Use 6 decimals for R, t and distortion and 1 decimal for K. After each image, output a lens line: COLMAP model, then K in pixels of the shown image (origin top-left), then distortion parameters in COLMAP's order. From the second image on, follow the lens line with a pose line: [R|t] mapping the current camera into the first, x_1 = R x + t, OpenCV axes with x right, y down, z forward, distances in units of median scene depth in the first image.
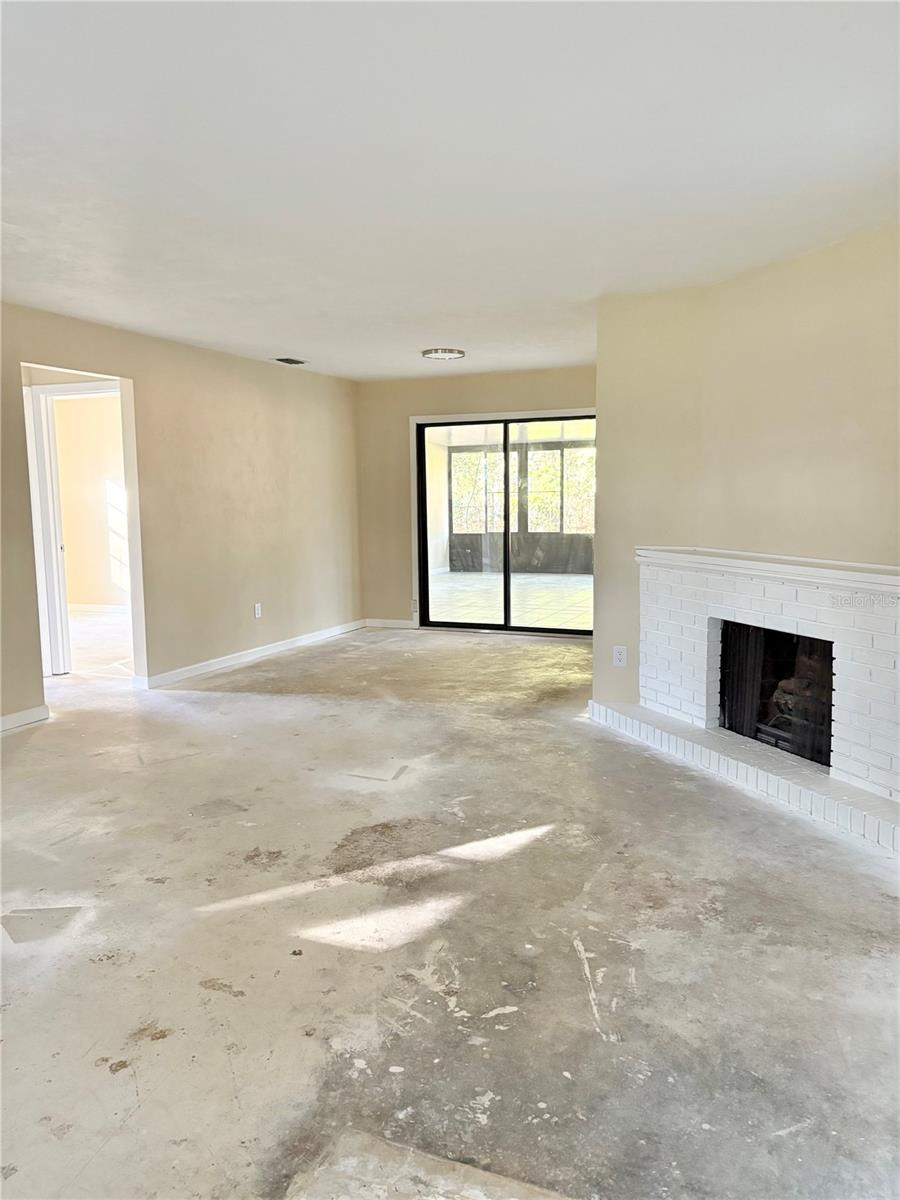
lens RADIAL K [[890.4, 0, 450.0], [0, 890.4, 600.0], [0, 0, 1]] dist [-0.005028, -0.002668]
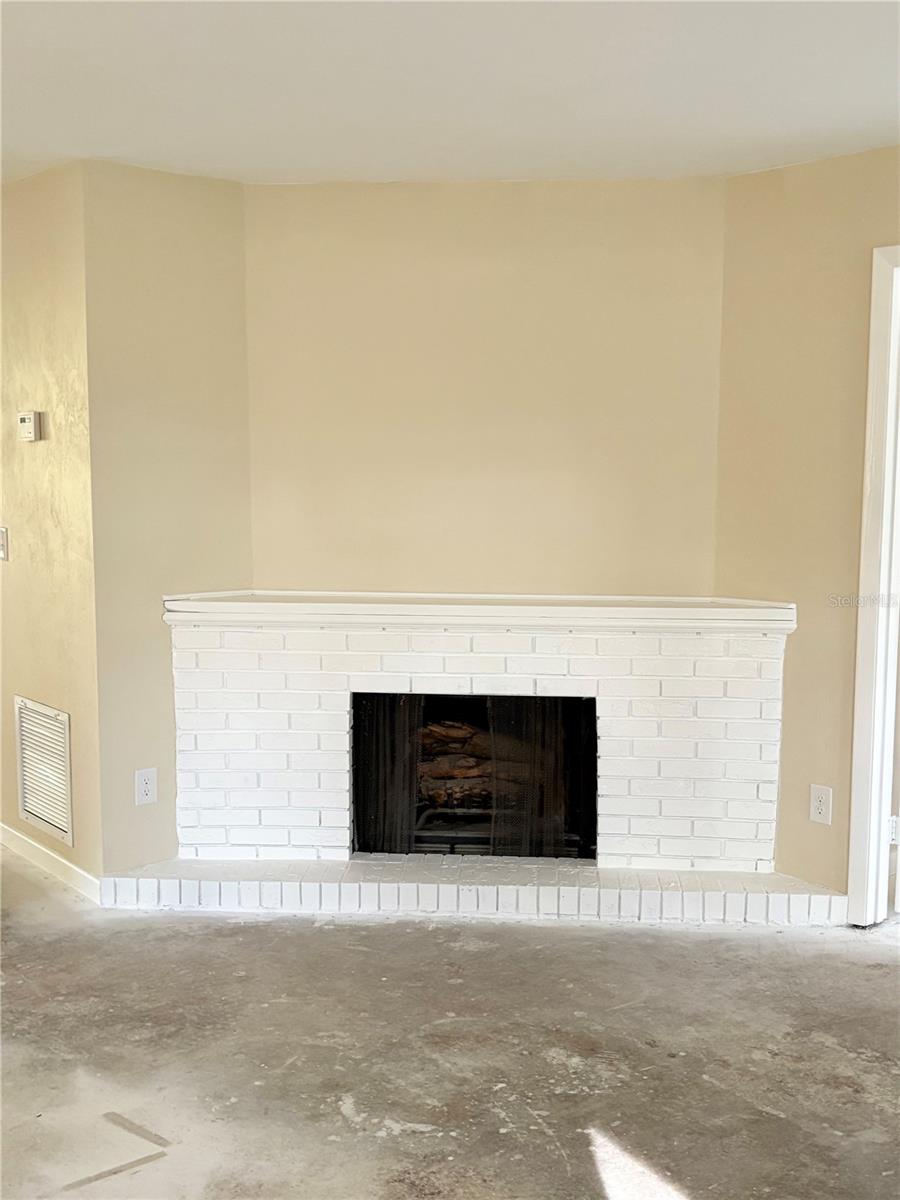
lens RADIAL K [[1290.8, 0, 450.0], [0, 1290.8, 600.0], [0, 0, 1]] dist [0.058067, -0.037779]
pose [[0.437080, -0.095879, 0.894298, -0.548410], [0.102322, 0.993147, 0.056468, -0.099649], [-0.893584, 0.066825, 0.443895, 0.512866]]
